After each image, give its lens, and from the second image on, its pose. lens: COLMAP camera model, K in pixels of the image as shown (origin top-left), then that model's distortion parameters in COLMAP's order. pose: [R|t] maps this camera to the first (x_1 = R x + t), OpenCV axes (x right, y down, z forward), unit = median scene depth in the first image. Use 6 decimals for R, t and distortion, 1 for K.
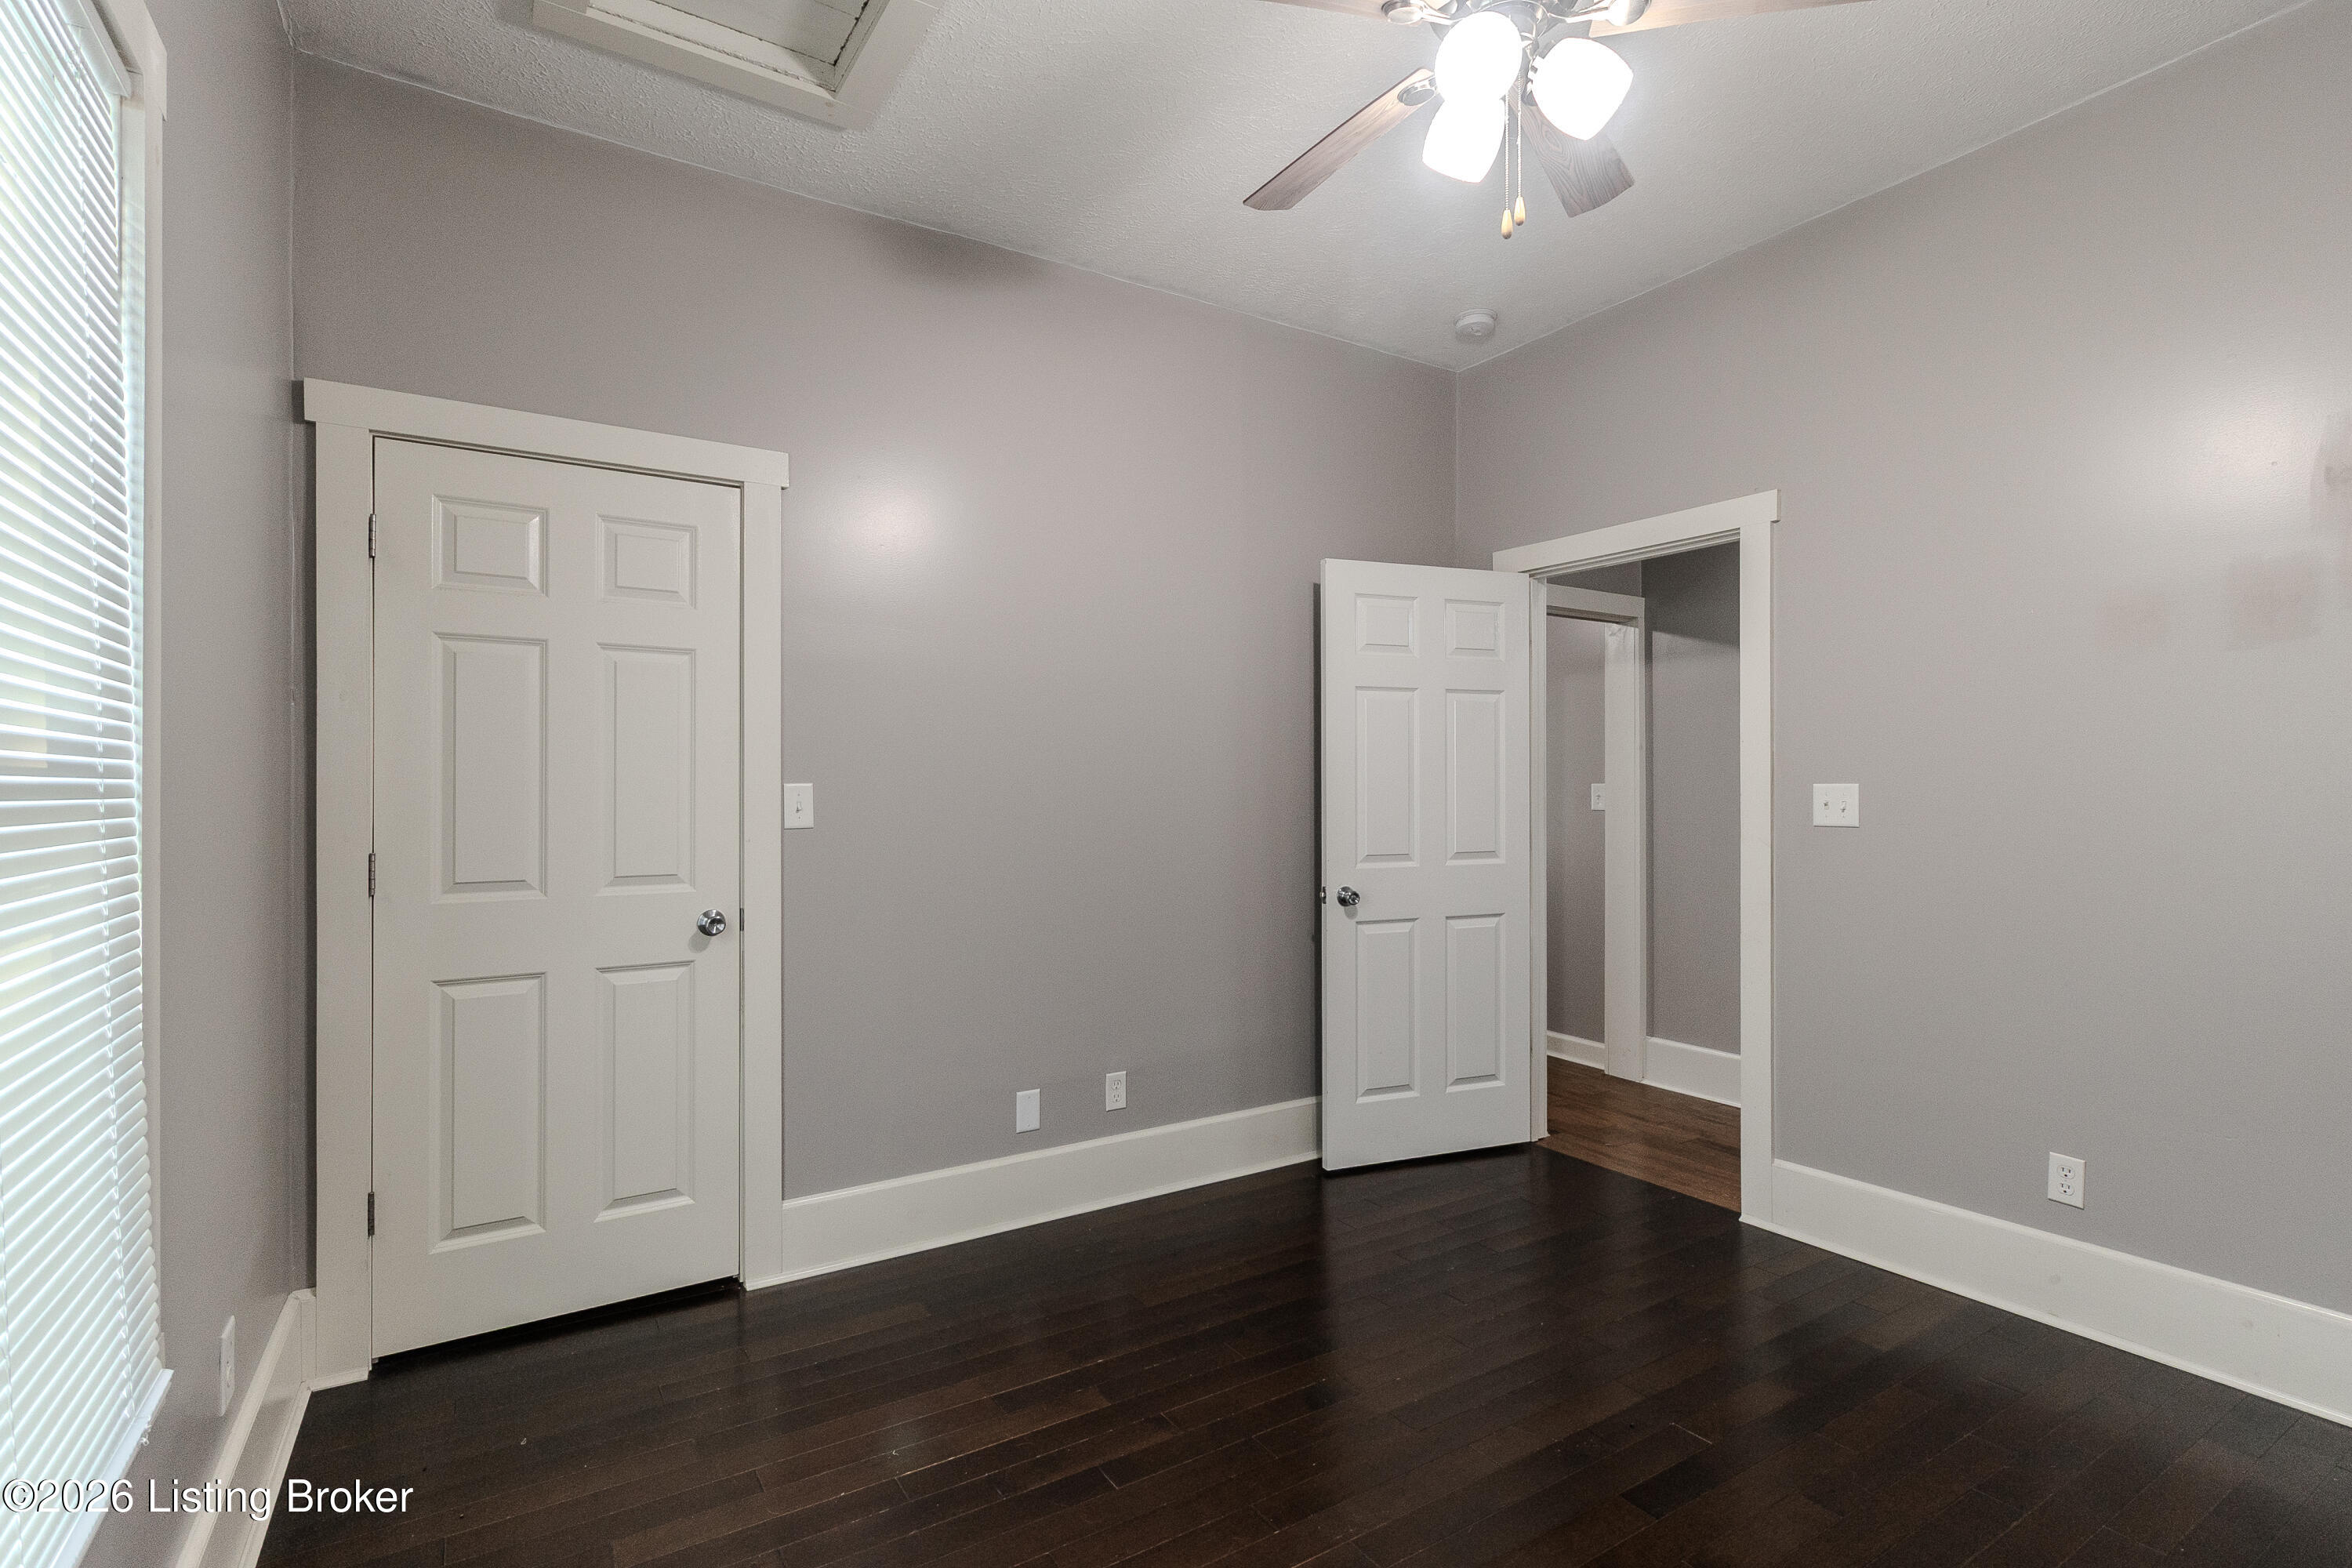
lens RADIAL K [[1086.9, 0, 1176.0], [0, 1086.9, 784.0], [0, 0, 1]] dist [-0.001250, -0.000240]
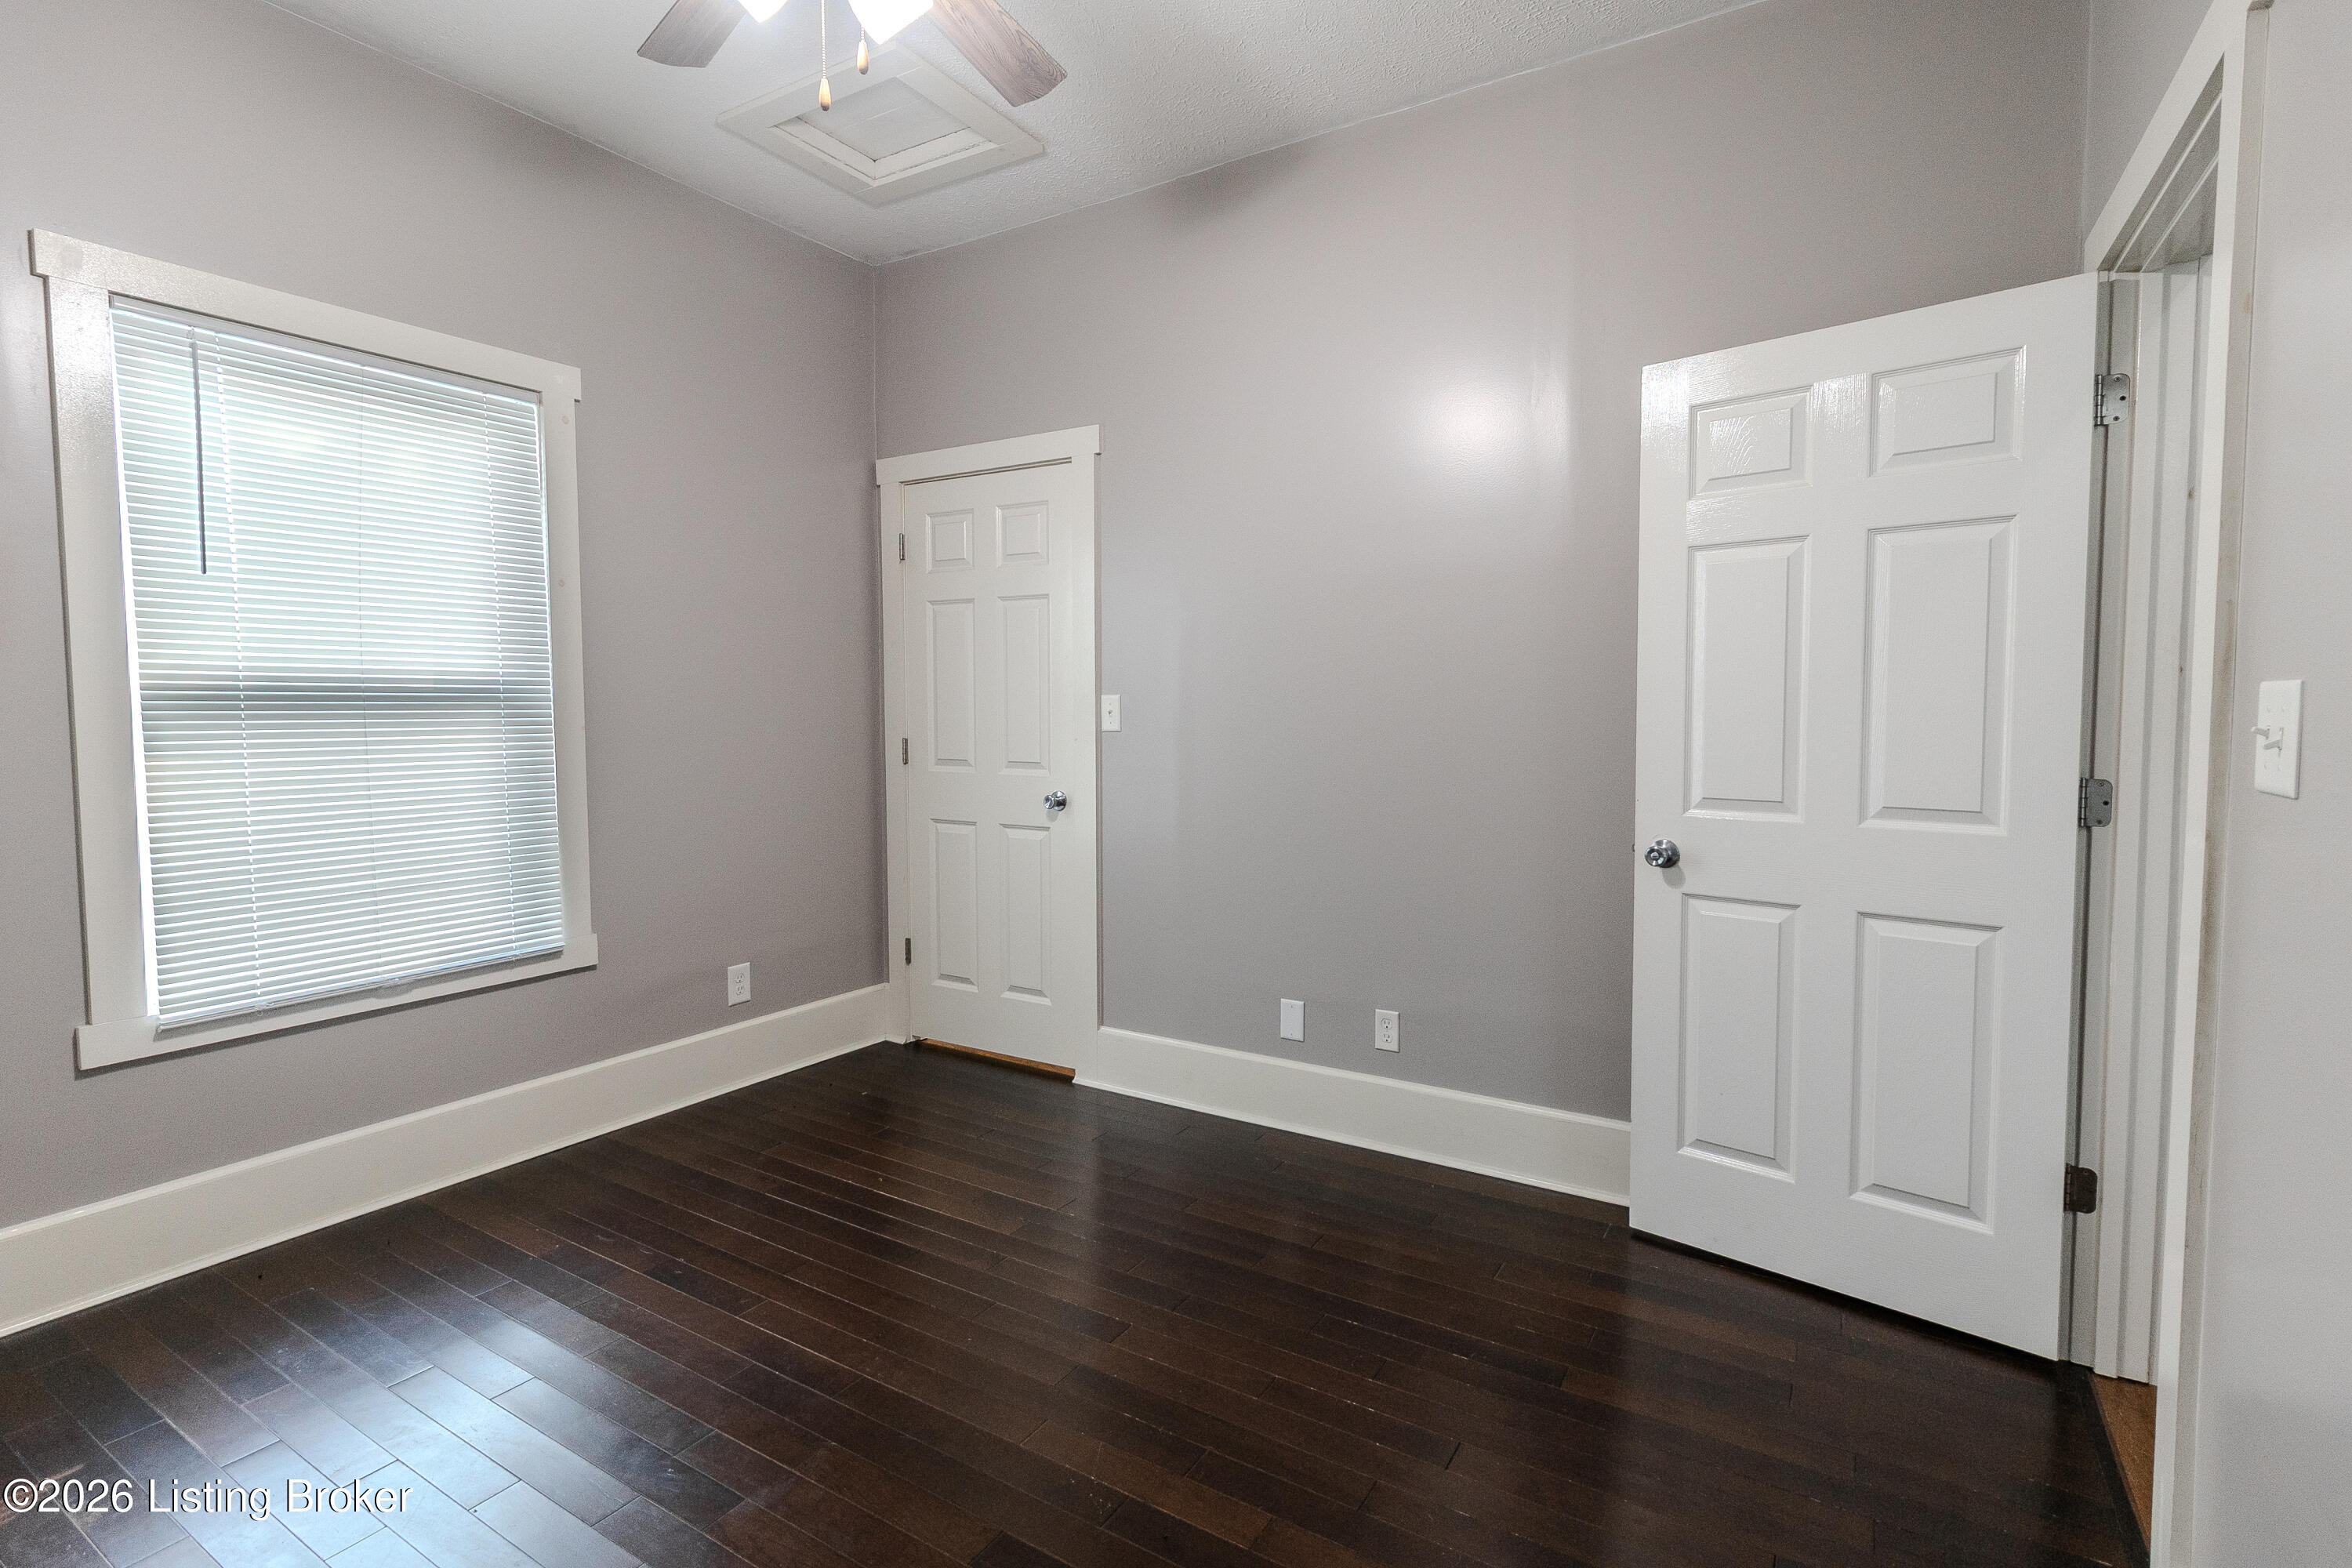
lens RADIAL K [[1114.8, 0, 1175.0], [0, 1114.8, 760.5], [0, 0, 1]] dist [-0.000205, -0.000136]
pose [[0.443346, 0.048575, -0.895033, 0.814444], [0.005038, 0.998380, 0.056680, 0.002226], [0.896336, -0.029638, 0.442383, 0.507343]]
